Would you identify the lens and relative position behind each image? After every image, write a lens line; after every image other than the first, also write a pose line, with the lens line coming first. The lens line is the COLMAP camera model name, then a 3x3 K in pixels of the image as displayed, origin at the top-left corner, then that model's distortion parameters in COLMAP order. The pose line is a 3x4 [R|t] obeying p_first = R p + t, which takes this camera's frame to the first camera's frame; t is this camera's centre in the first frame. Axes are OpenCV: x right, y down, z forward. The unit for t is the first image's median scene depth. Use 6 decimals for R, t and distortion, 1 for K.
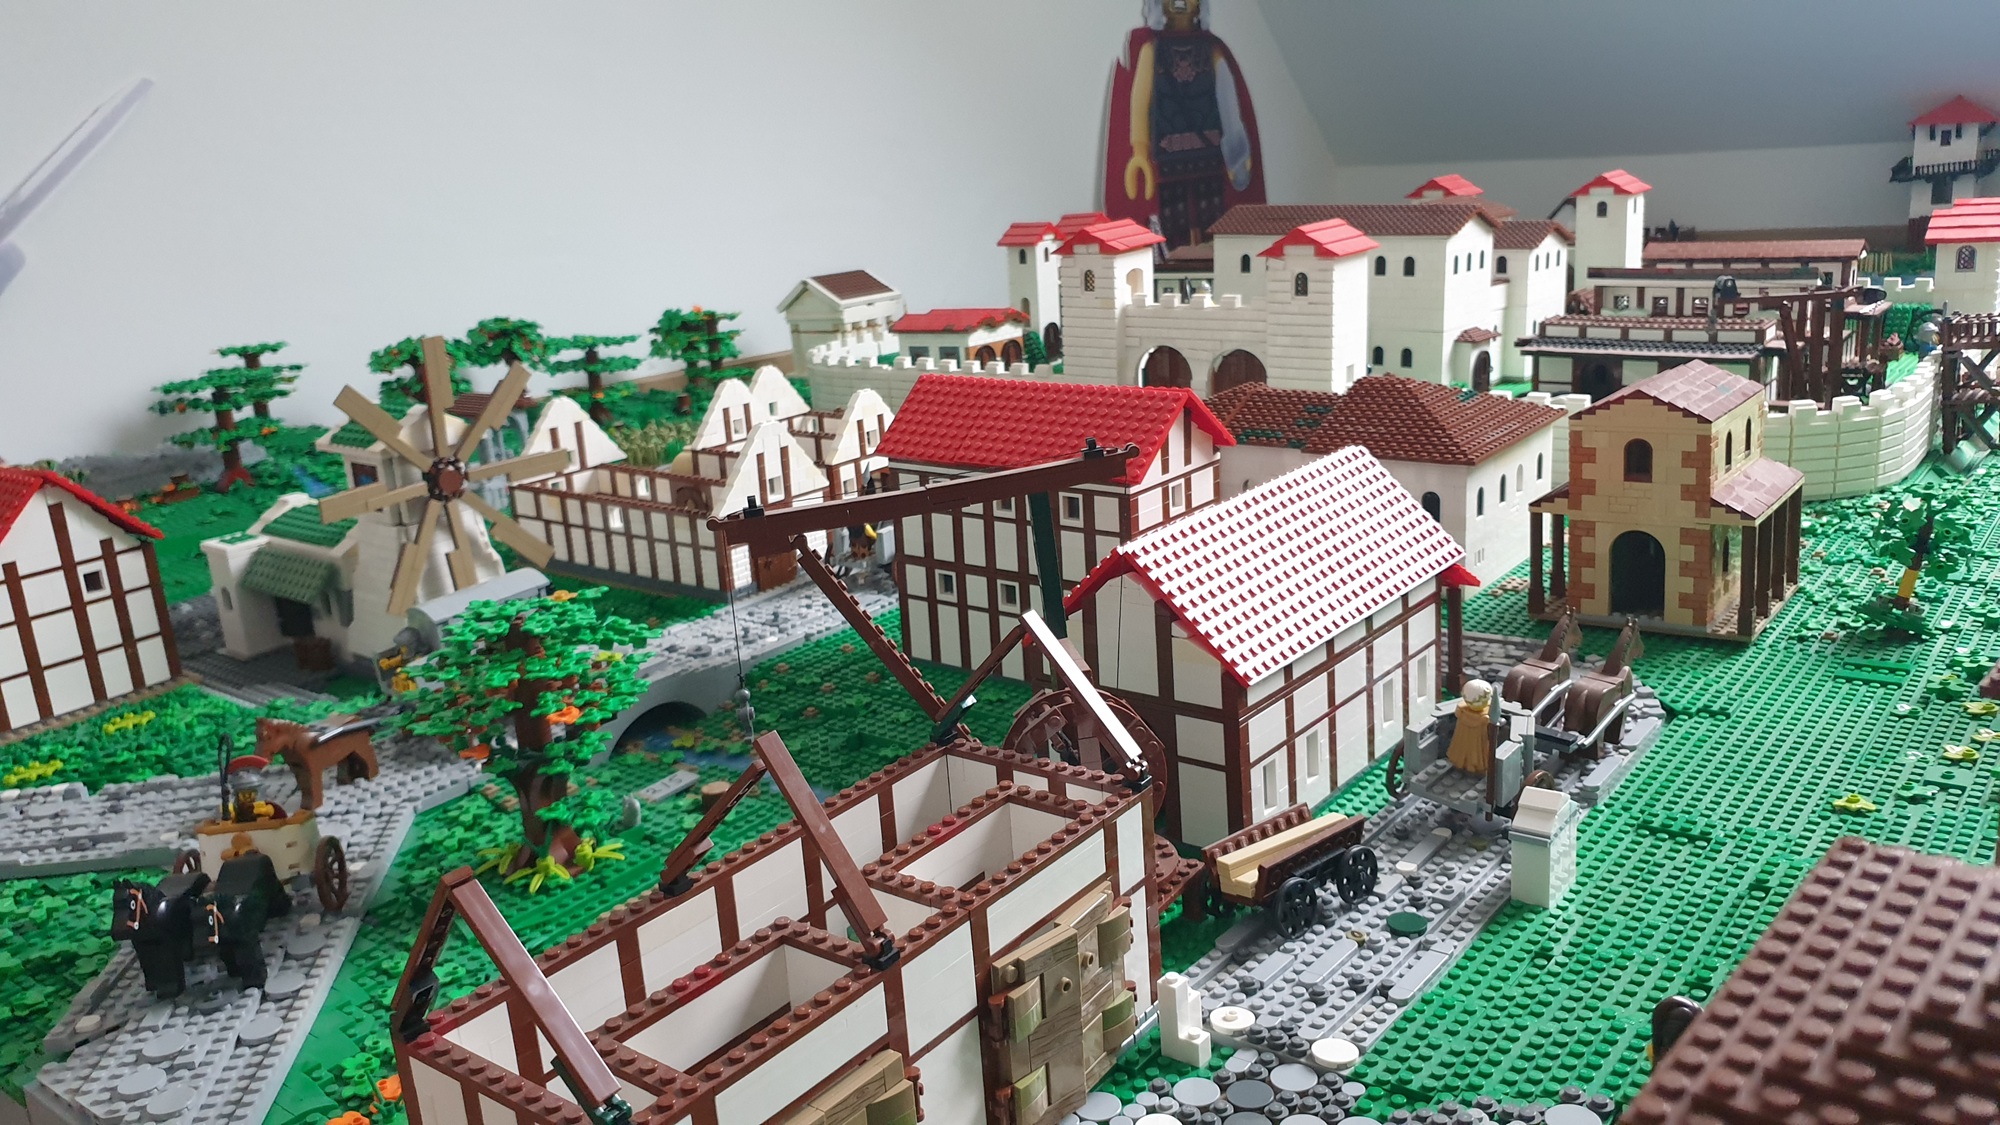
lens RADIAL K [[1570.8, 0, 996.5], [0, 1570.8, 537.5], [0, 0, 1]] dist [-0.045064, 0.046442]
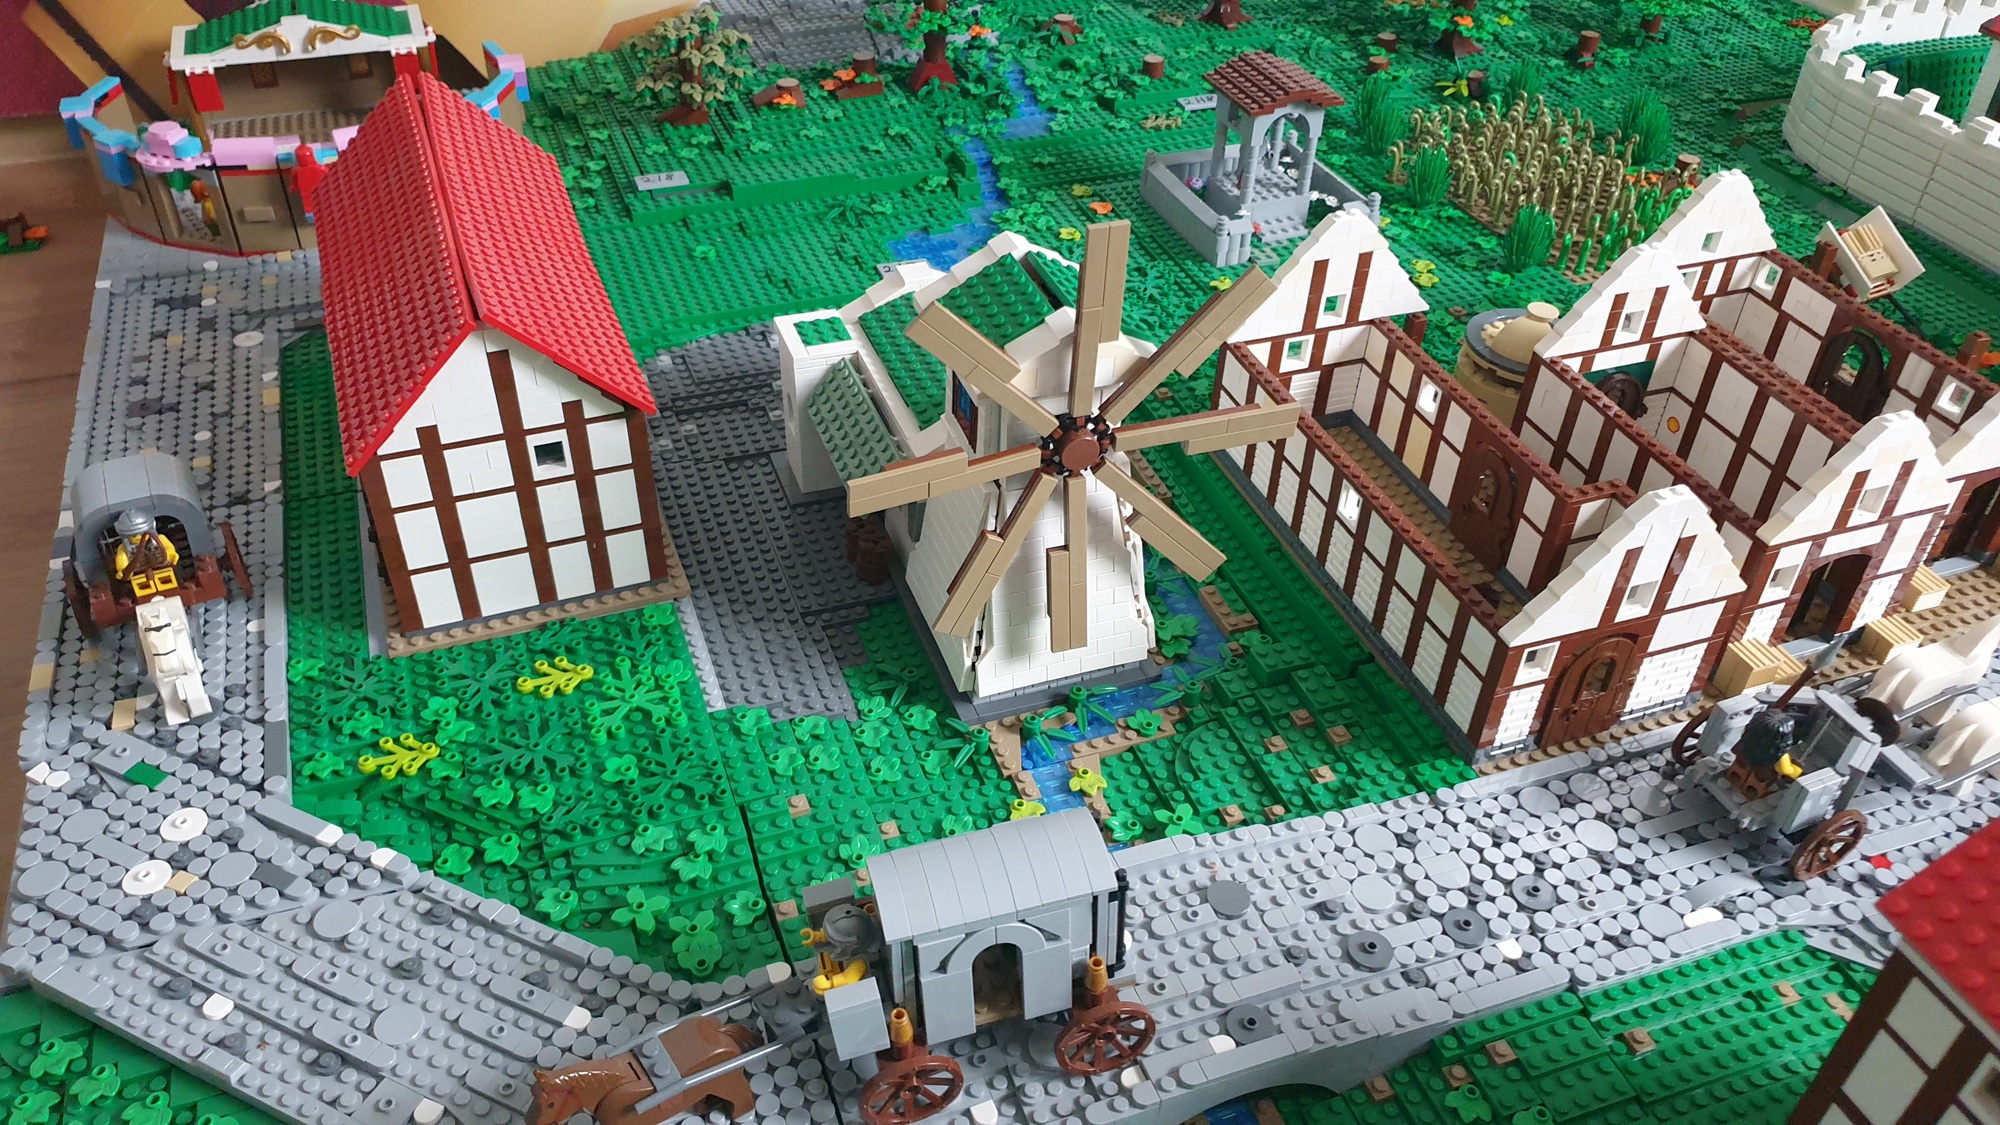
lens RADIAL K [[1542.1, 0, 1000.0], [0, 1542.1, 562.5], [0, 0, 1]] dist [-0.003125, 0.035219]
pose [[0.839260, 0.408599, -0.358733, -0.159160], [-0.223886, 0.860926, 0.456817, -0.267355], [0.495498, -0.303072, 0.814020, 0.527792]]
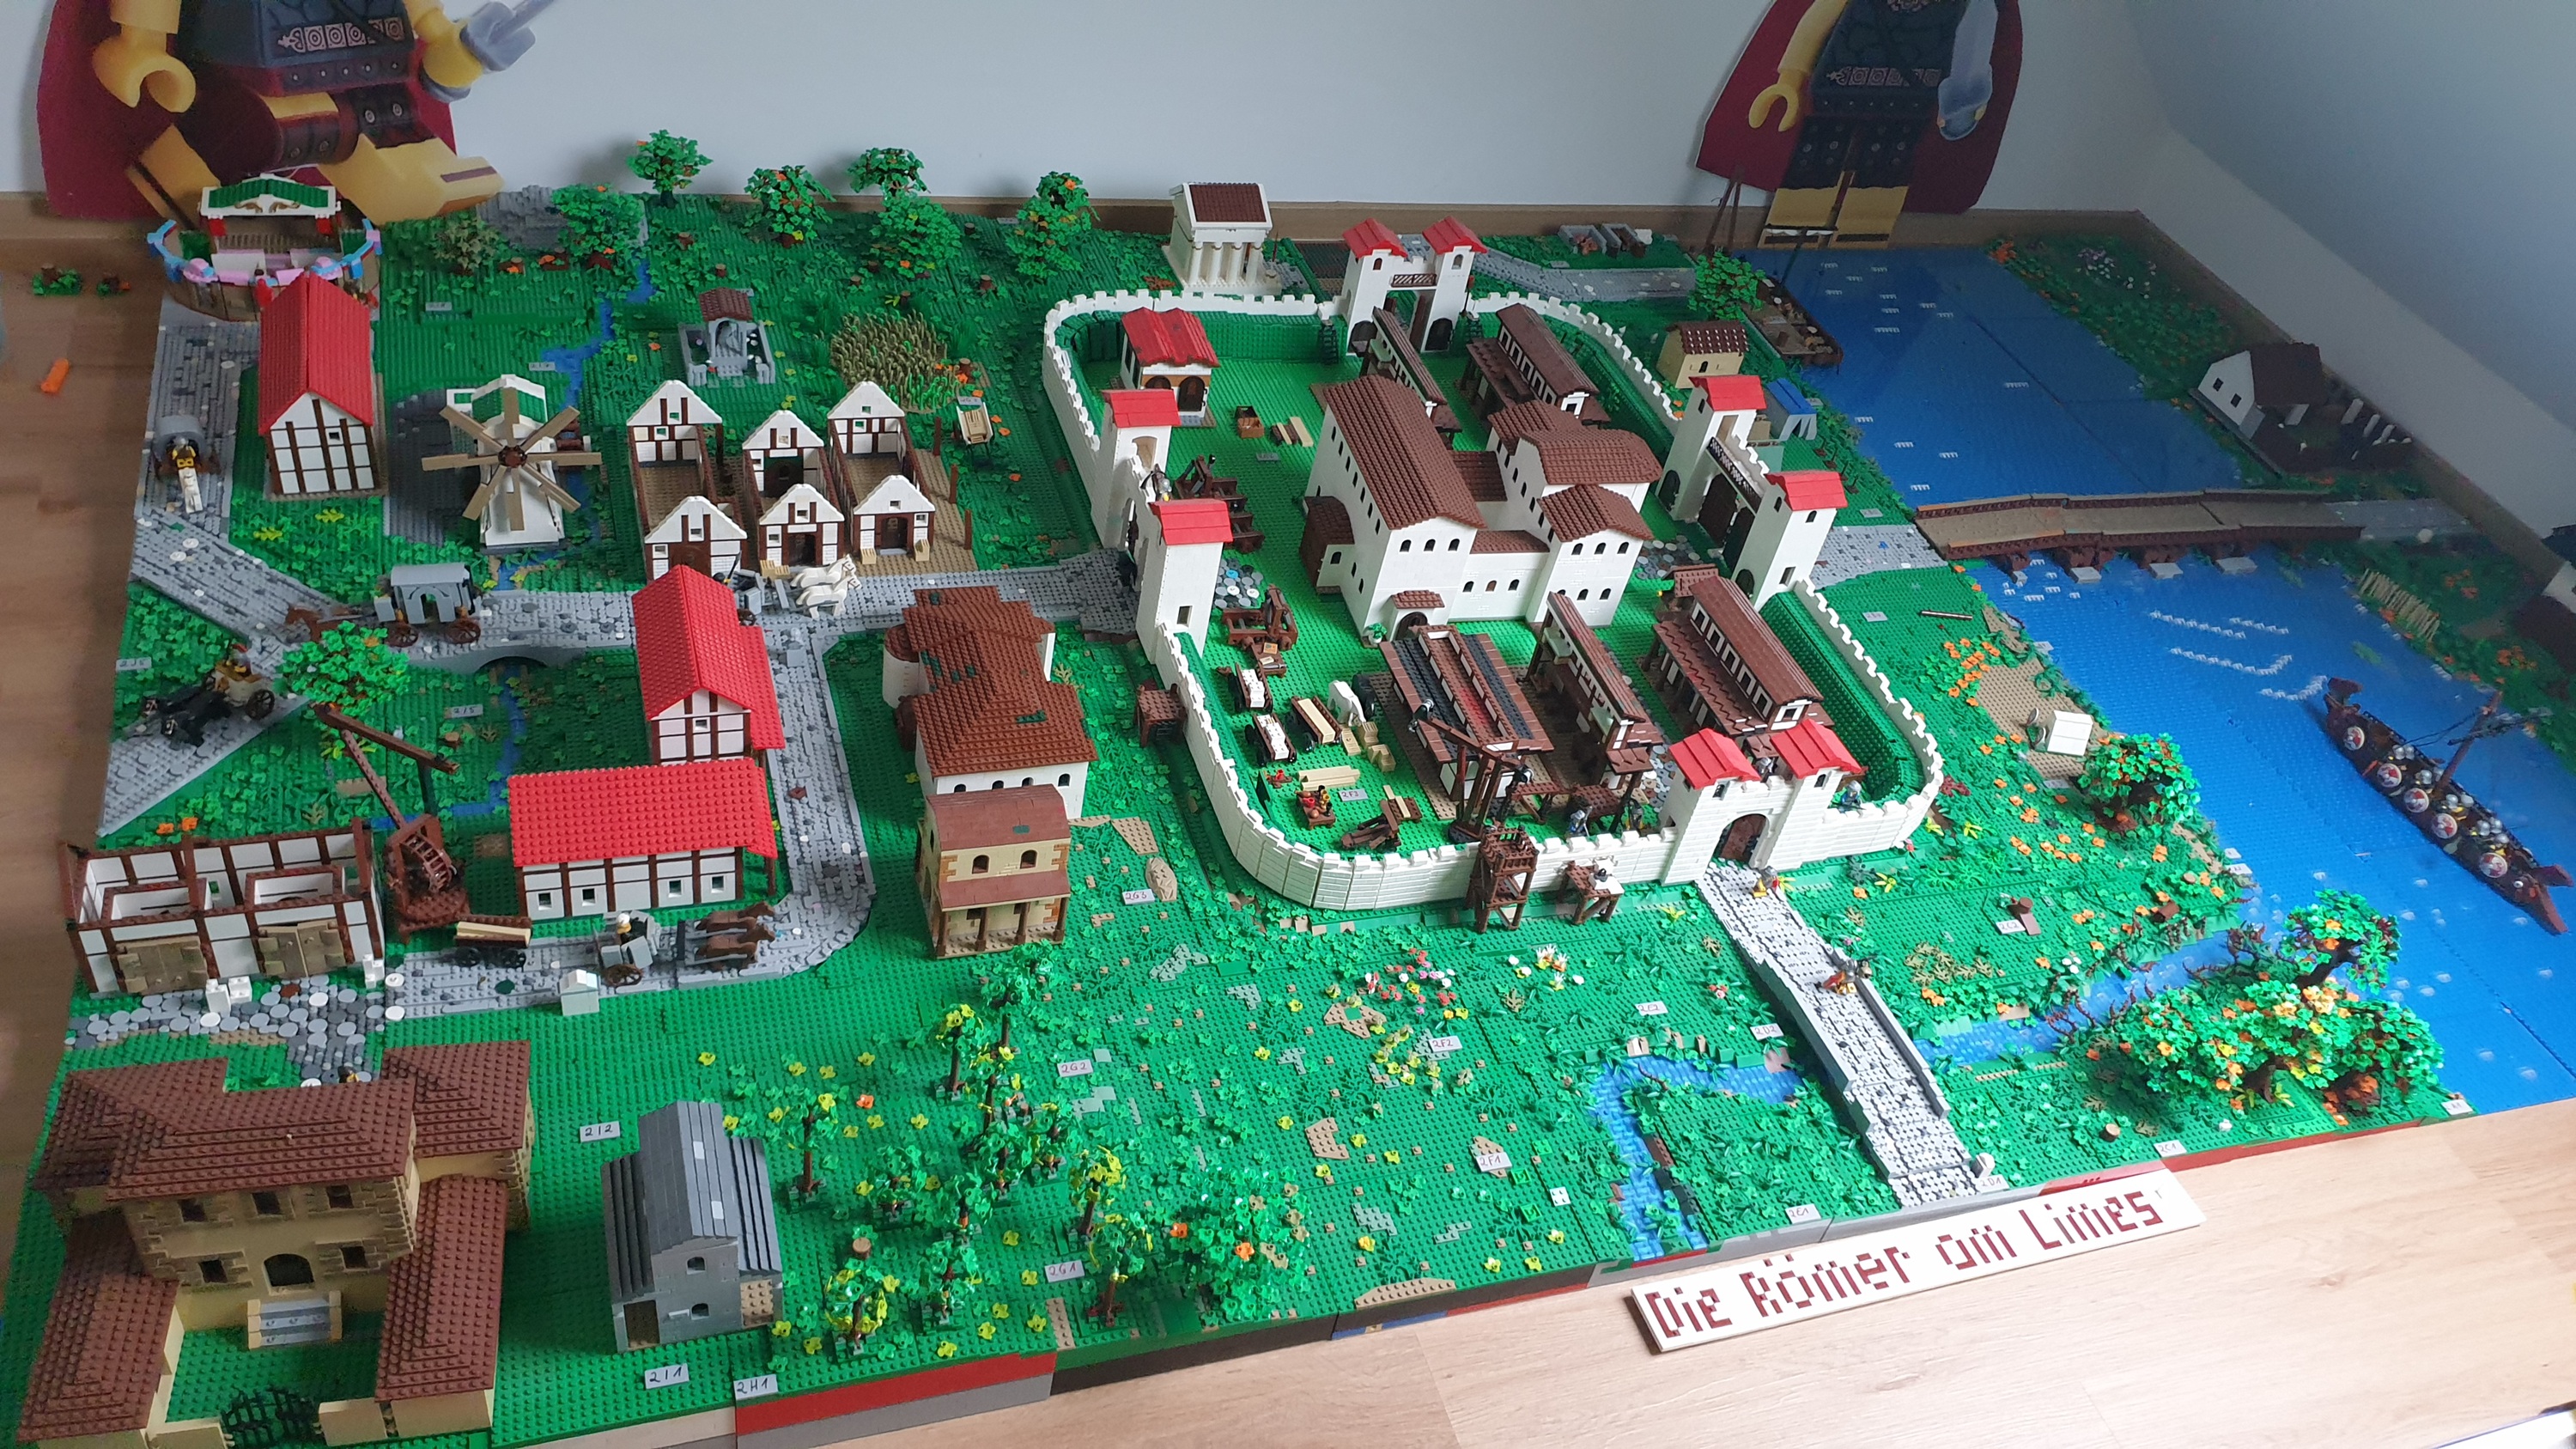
lens RADIAL K [[1987.4, 0, 1288.0], [0, 1987.4, 724.5], [0, 0, 1]] dist [-0.060030, 0.124240]
pose [[0.798521, 0.530790, -0.283948, 1.153029], [-0.358157, 0.798051, 0.484600, -1.214709], [0.483826, -0.285266, 0.827367, -0.489368]]
